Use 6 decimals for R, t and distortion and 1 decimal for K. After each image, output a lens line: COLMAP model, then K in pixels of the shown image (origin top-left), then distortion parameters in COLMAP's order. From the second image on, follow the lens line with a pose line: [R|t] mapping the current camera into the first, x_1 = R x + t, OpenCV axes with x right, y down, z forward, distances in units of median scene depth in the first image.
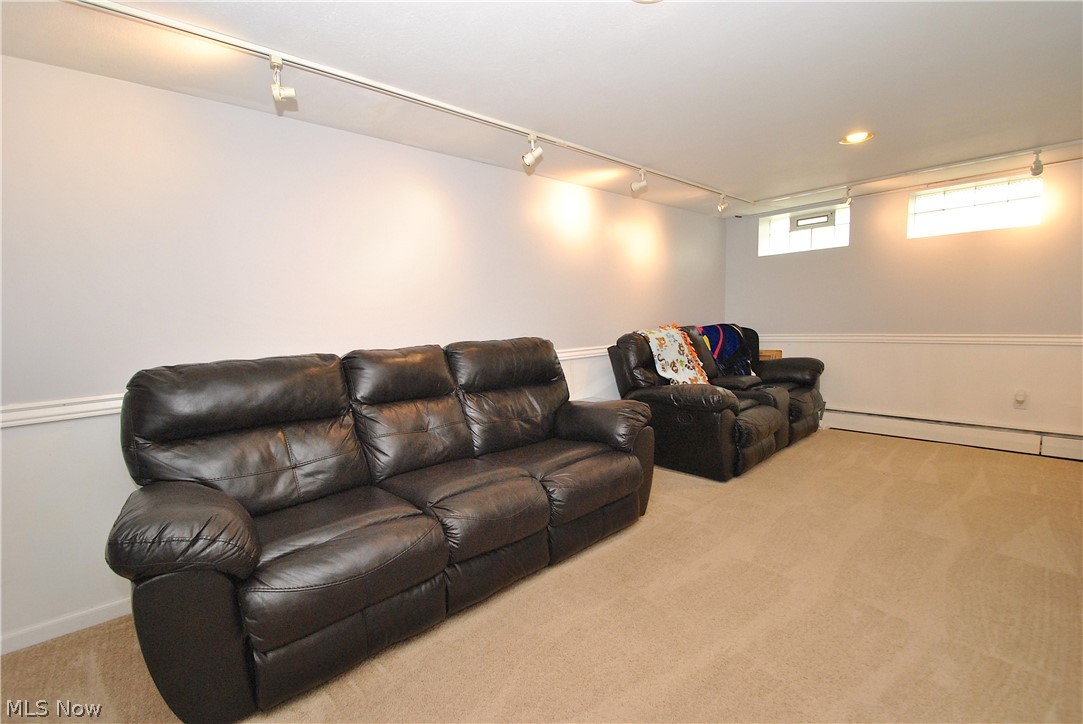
lens RADIAL K [[476.4, 0, 541.5], [0, 476.4, 362.0], [0, 0, 1]] dist [0.012280, -0.015624]
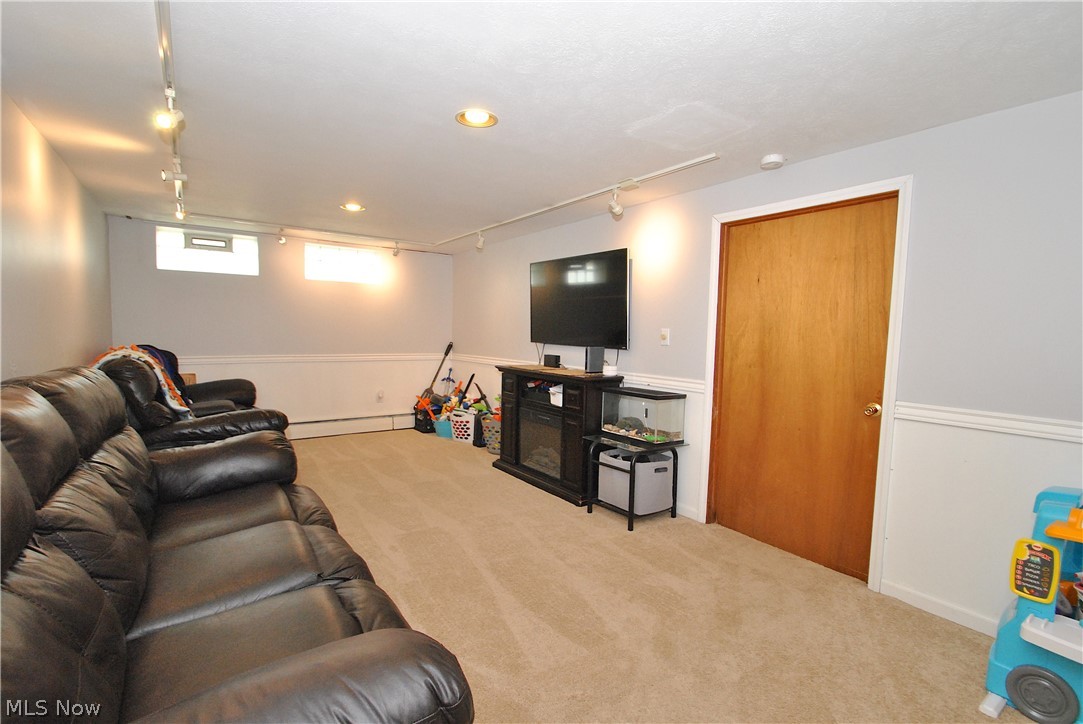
lens RADIAL K [[496.6, 0, 541.5], [0, 496.6, 362.0], [0, 0, 1]] dist [0.002082, 0.000202]
pose [[0.119233, -0.024397, 0.992566, -0.430150], [0.071003, 0.997348, 0.015985, -0.016902], [-0.990324, 0.068569, 0.120649, 0.230654]]
